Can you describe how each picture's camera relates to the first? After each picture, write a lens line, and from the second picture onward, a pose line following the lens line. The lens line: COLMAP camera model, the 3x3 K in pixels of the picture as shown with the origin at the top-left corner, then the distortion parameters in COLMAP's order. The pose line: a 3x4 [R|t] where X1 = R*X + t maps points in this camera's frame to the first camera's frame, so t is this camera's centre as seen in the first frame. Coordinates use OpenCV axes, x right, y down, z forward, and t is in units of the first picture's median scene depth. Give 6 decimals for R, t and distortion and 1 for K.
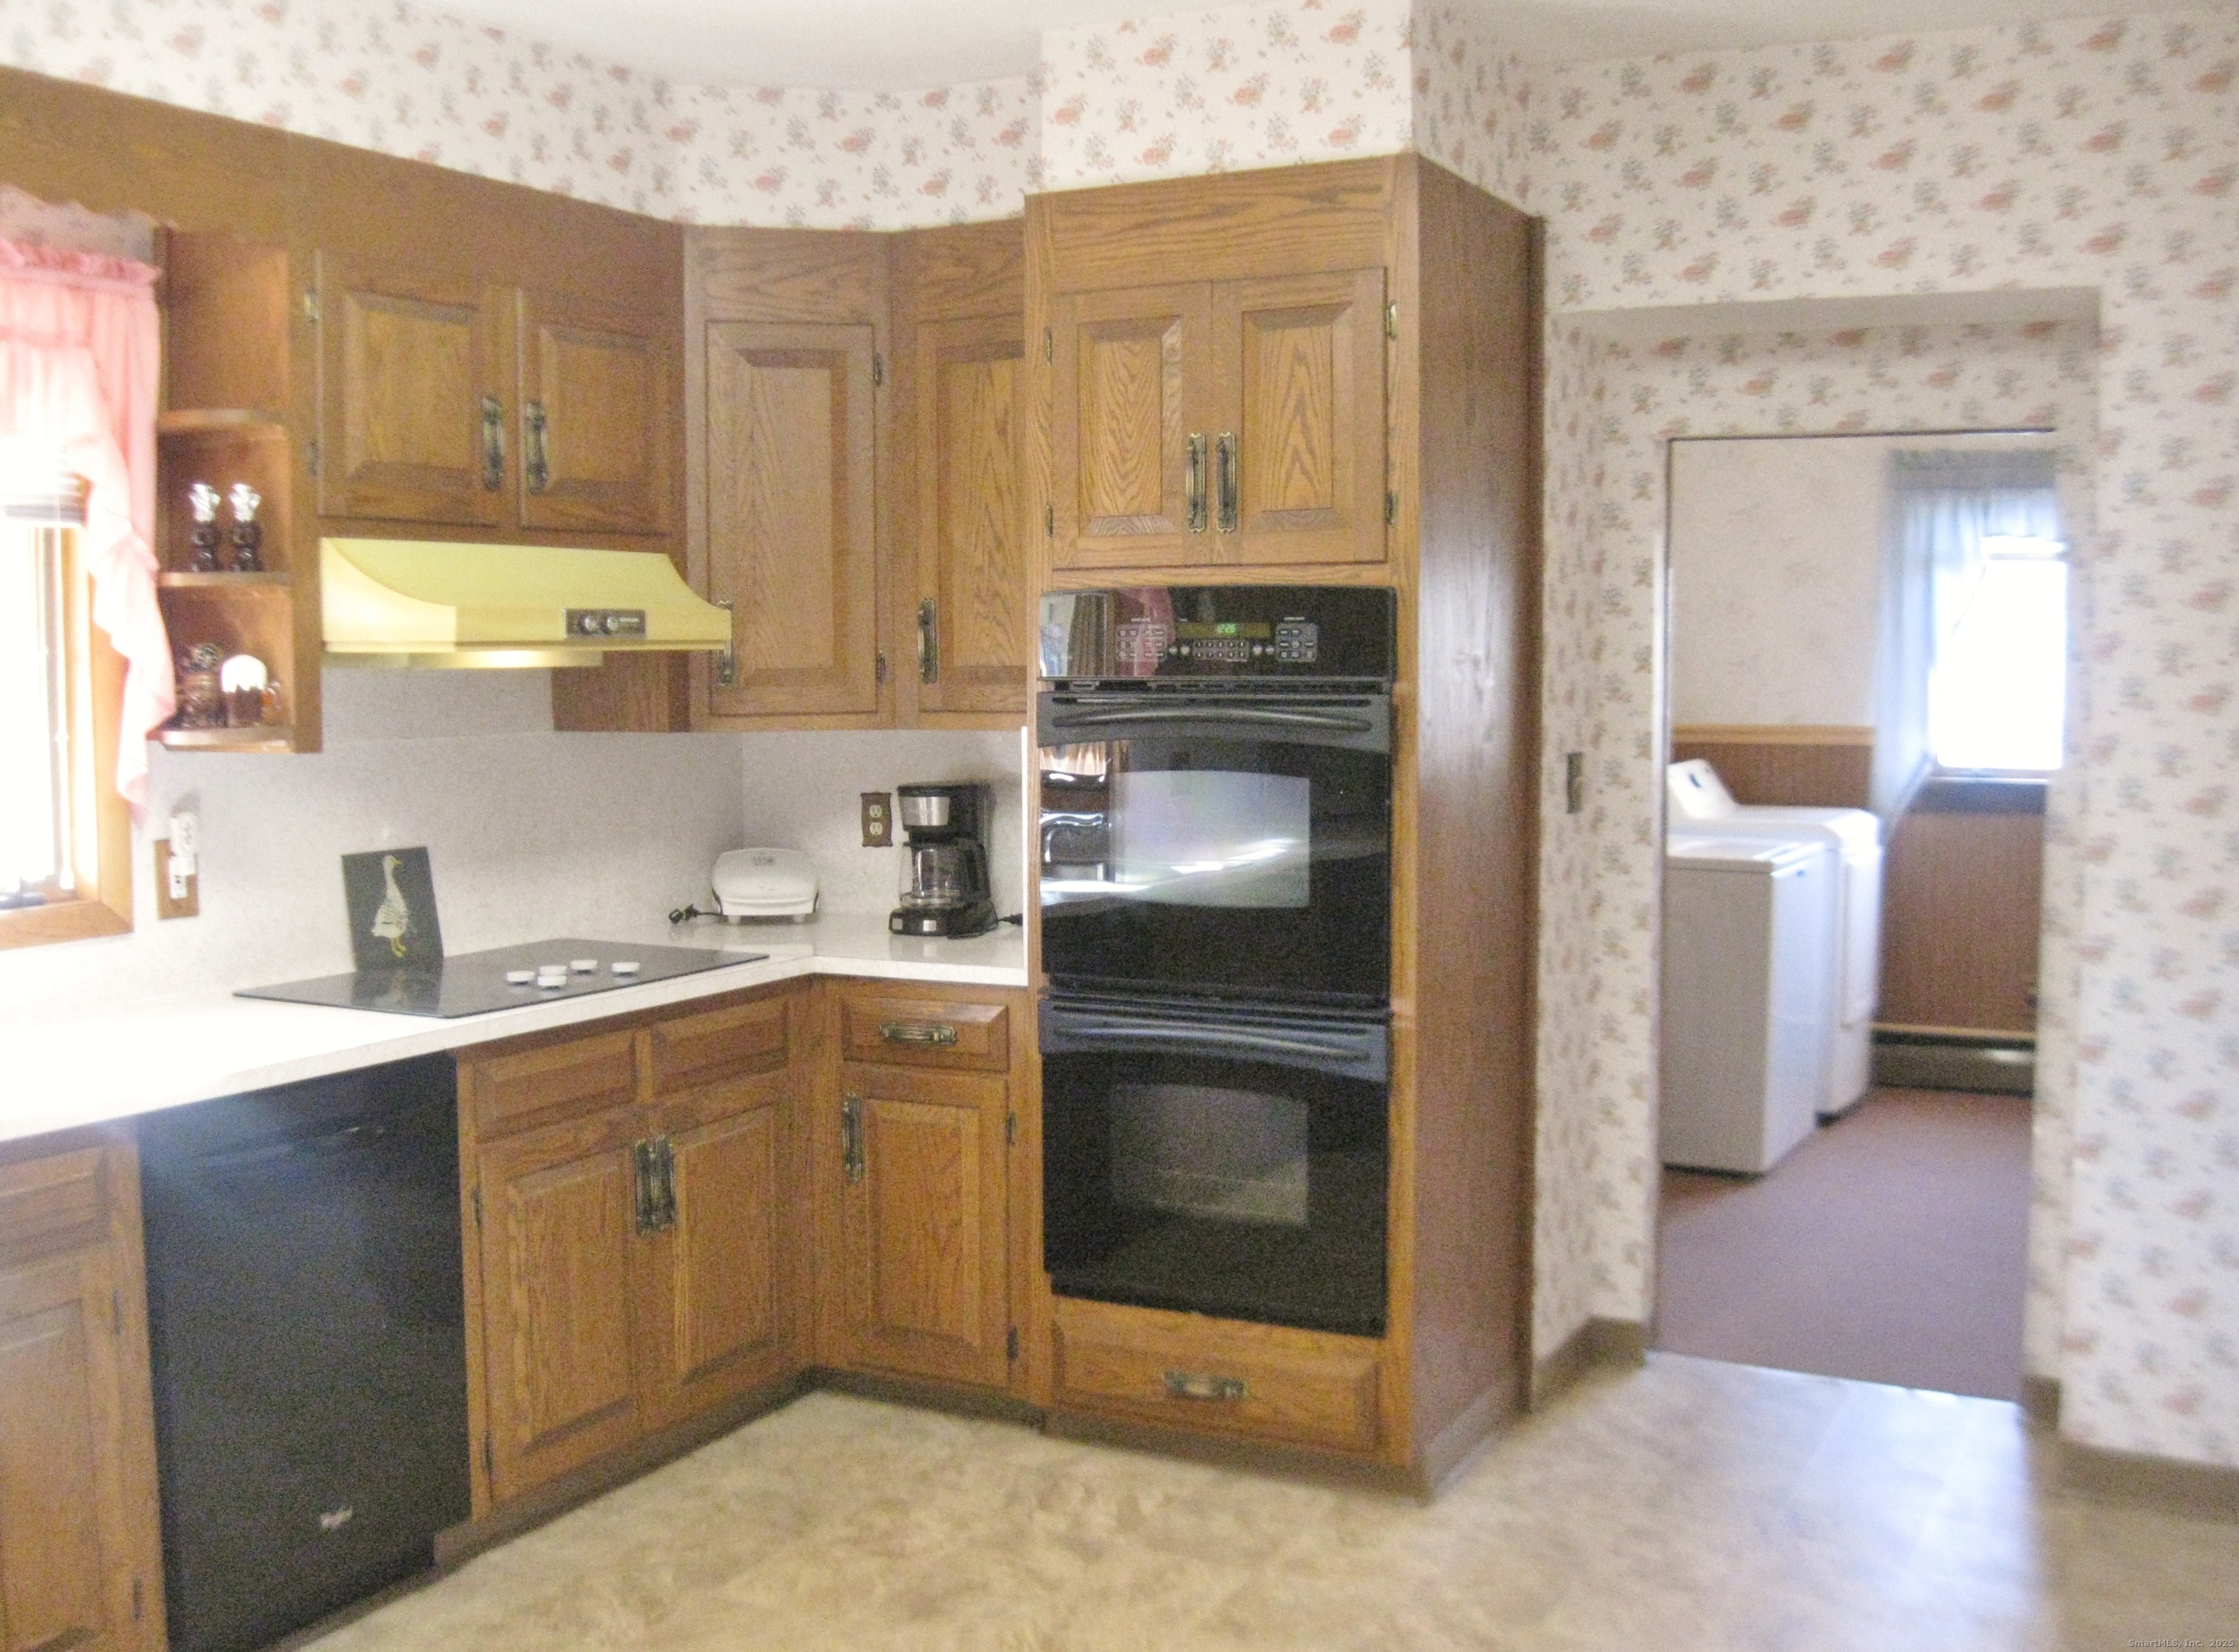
lens RADIAL K [[2357.8, 0, 1119.5], [0, 2357.8, 826.0], [0, 0, 1]] dist [-0.083437, 0.021644]
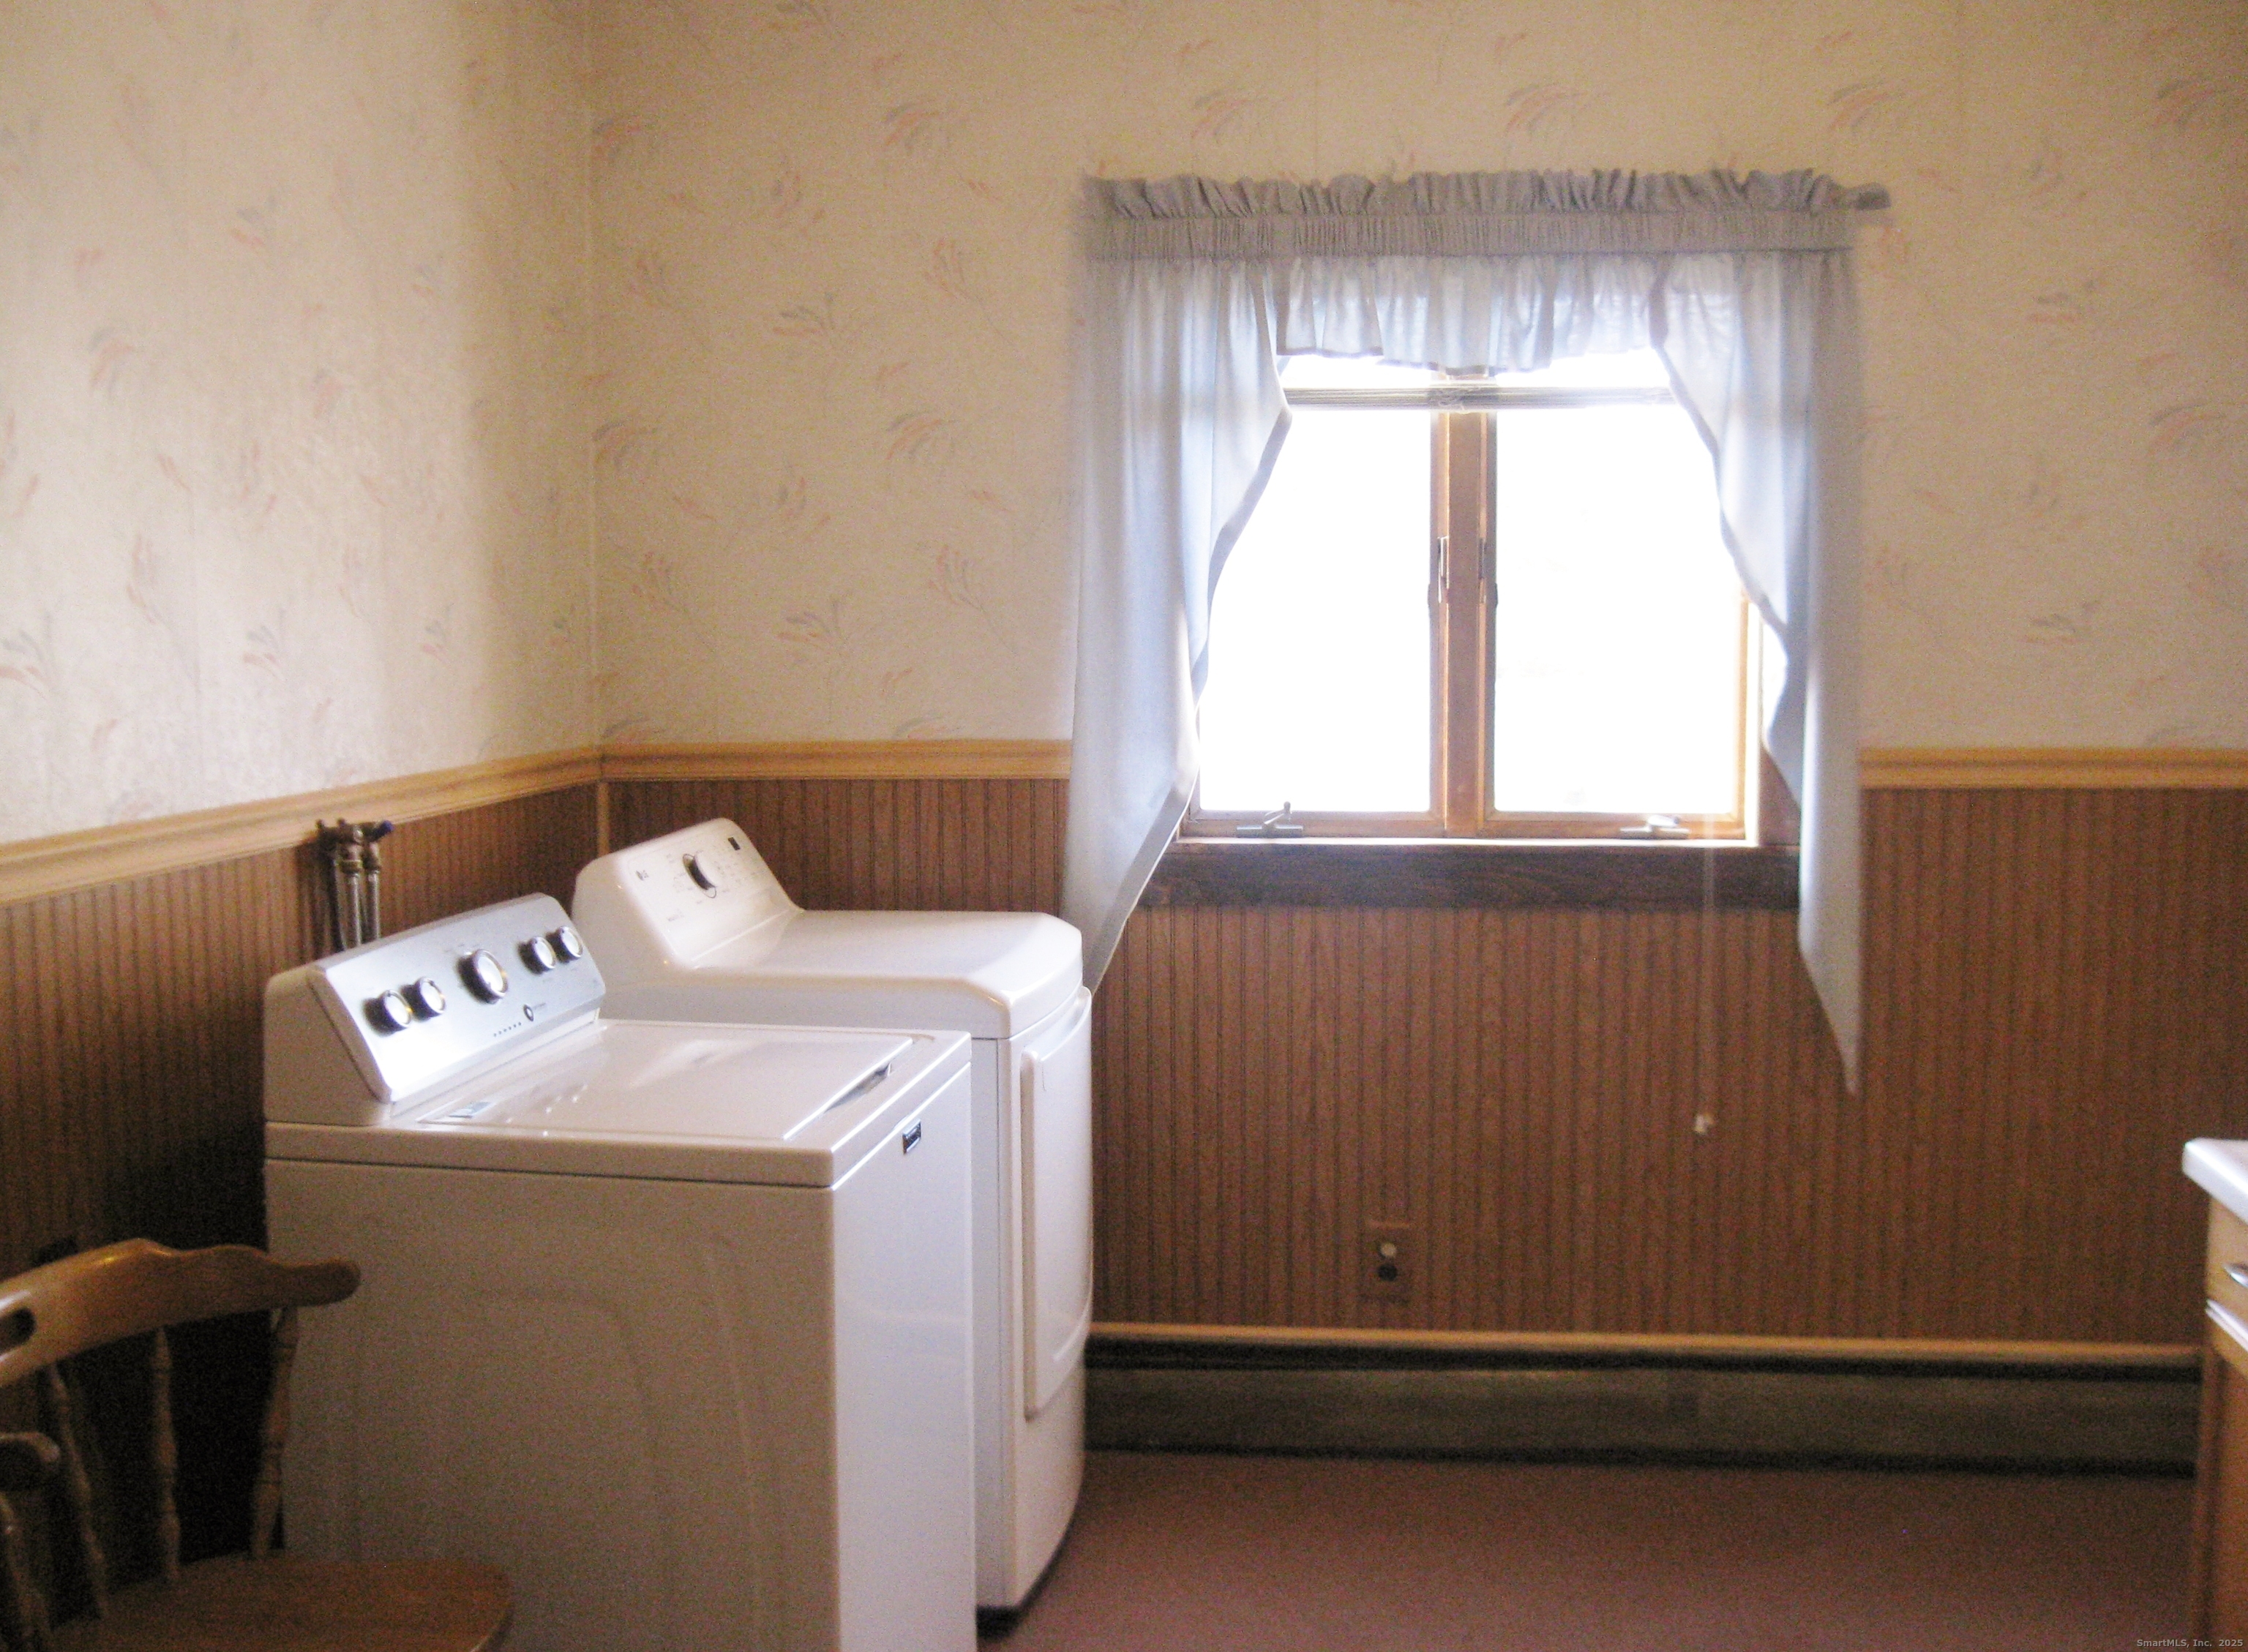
lens RADIAL K [[2338.0, 0, 1084.7], [0, 2338.0, 813.2], [0, 0, 1]] dist [-0.115357, -0.001450]
pose [[0.946806, -0.029448, 0.320456, 0.202724], [0.027137, 0.999564, 0.011676, -0.040622], [-0.320660, -0.002358, 0.947191, 0.644667]]
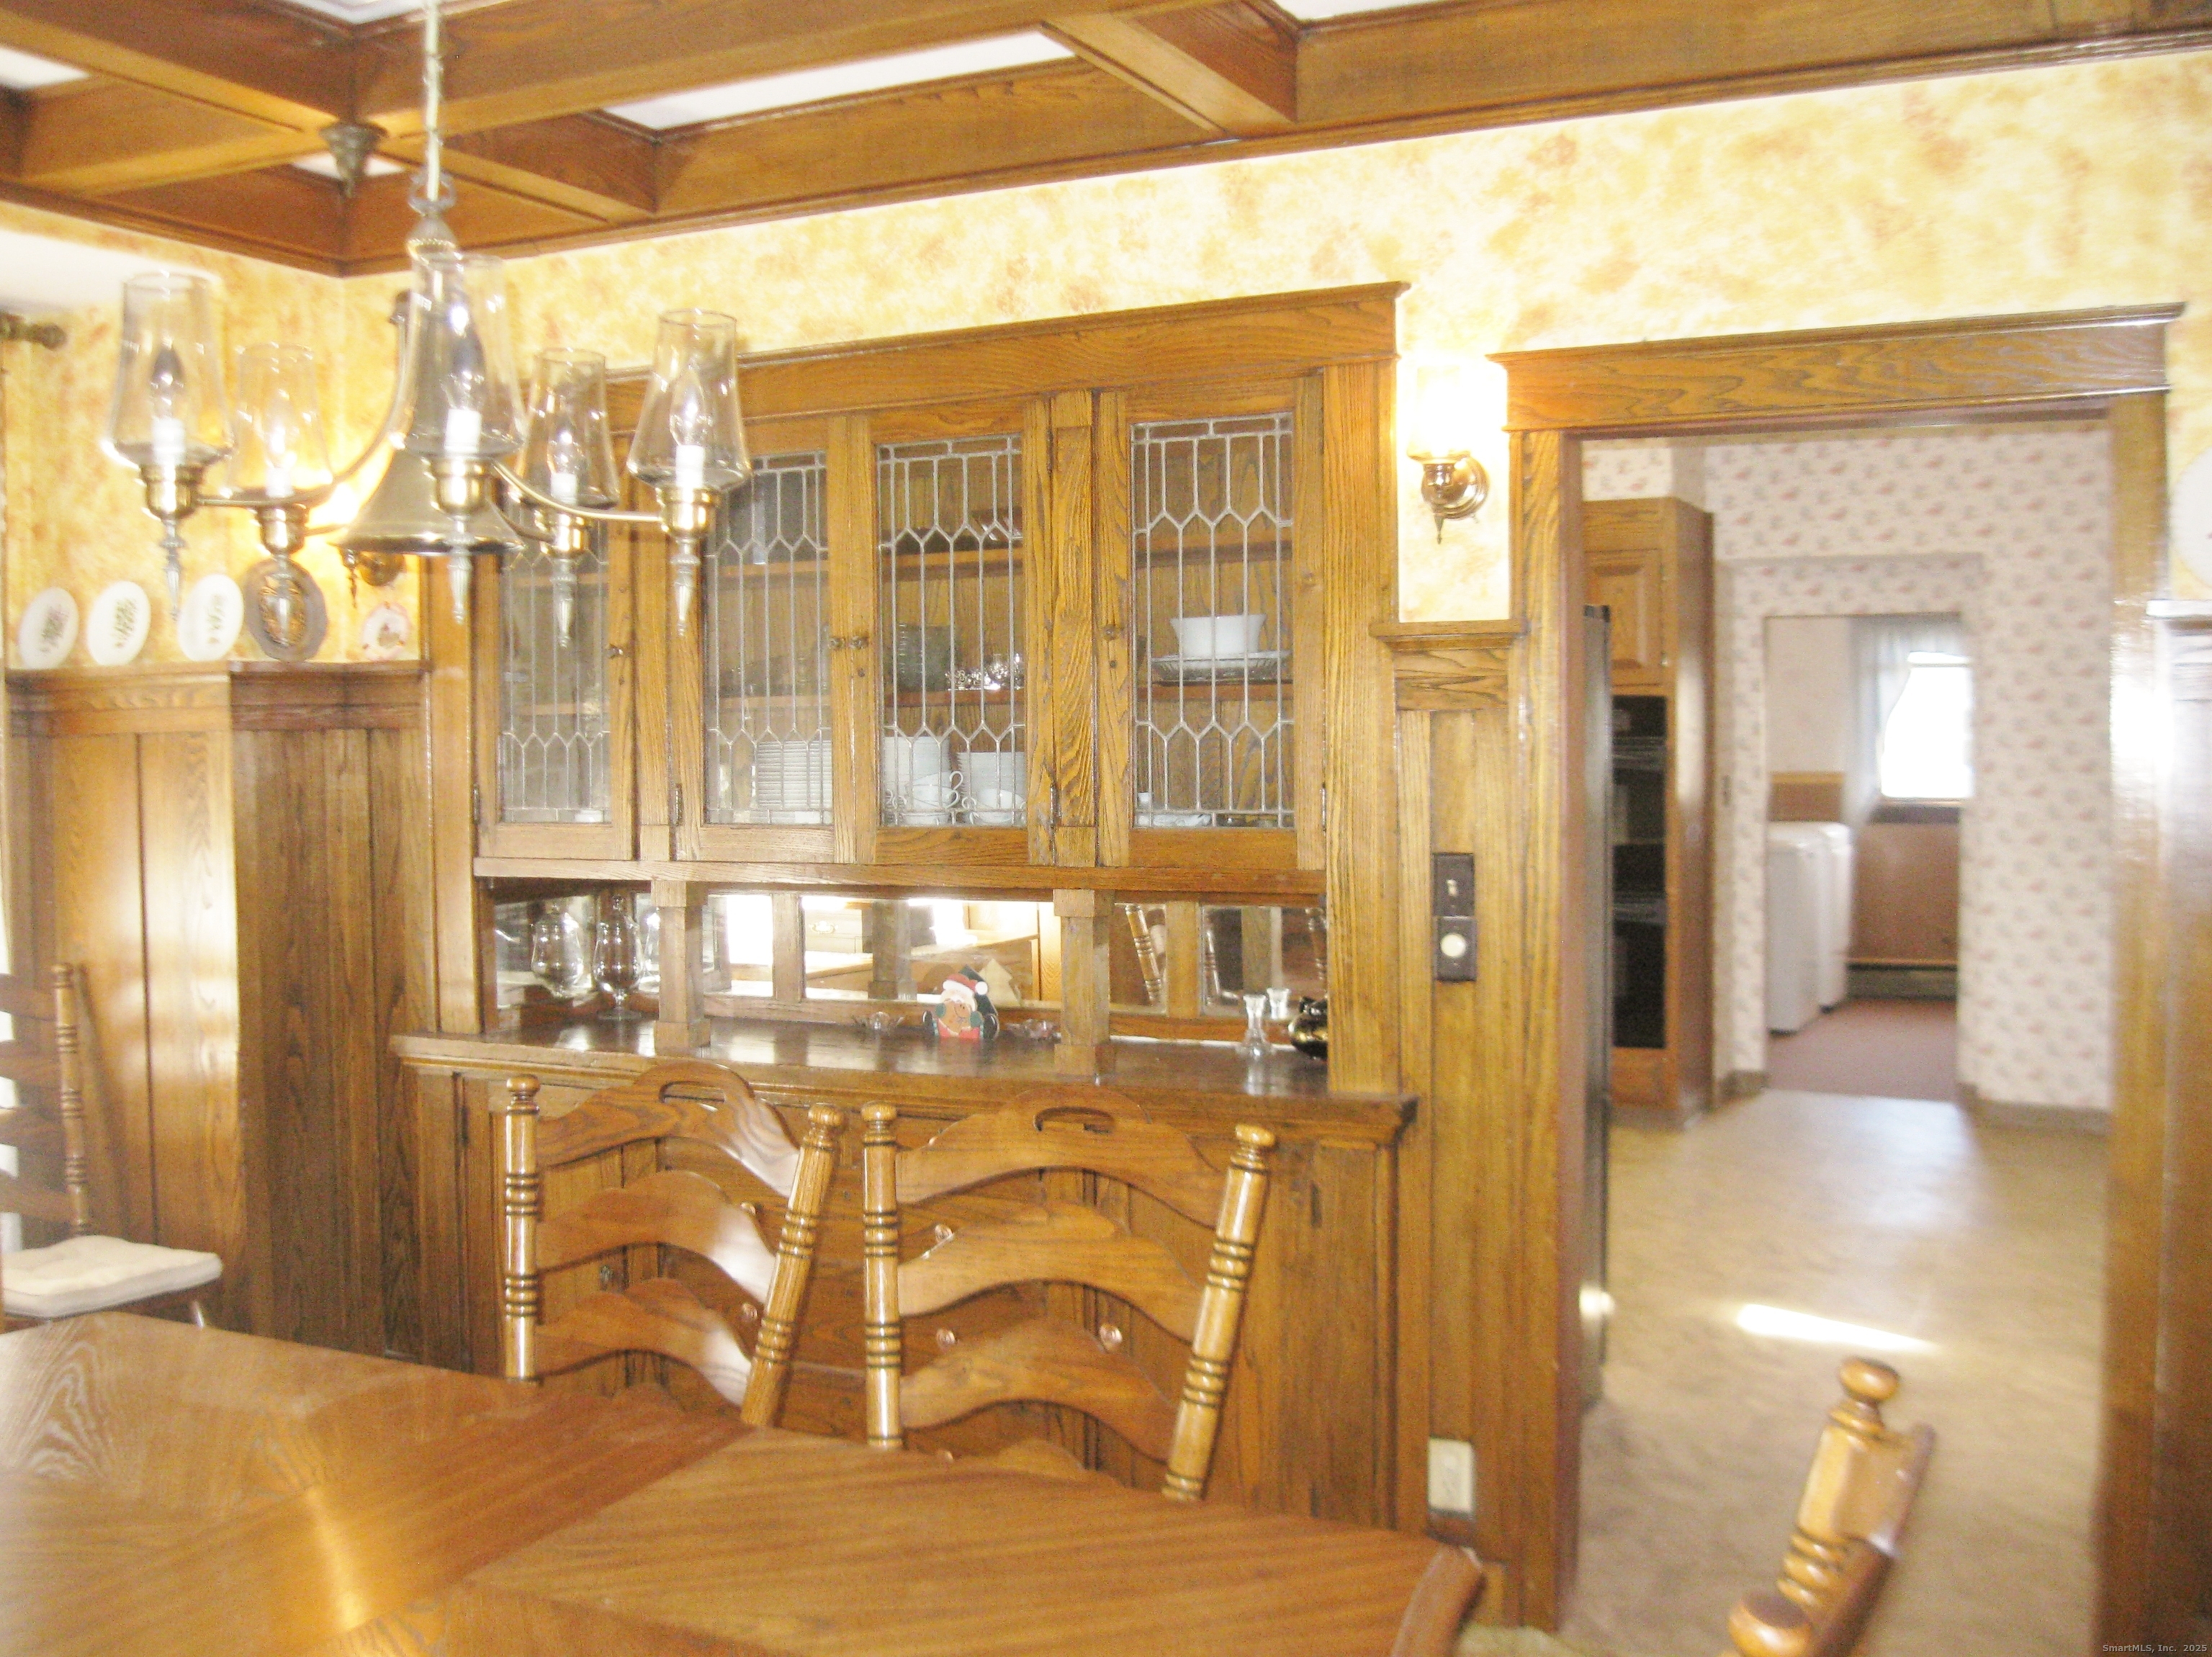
lens RADIAL K [[2295.0, 0, 1106.0], [0, 2295.0, 828.5], [0, 0, 1]] dist [-0.085417, 0.018228]
pose [[0.999537, -0.013710, 0.027180, -0.262377], [0.014528, 0.999440, -0.030140, 0.043614], [-0.026752, 0.030521, 0.999176, -0.622440]]
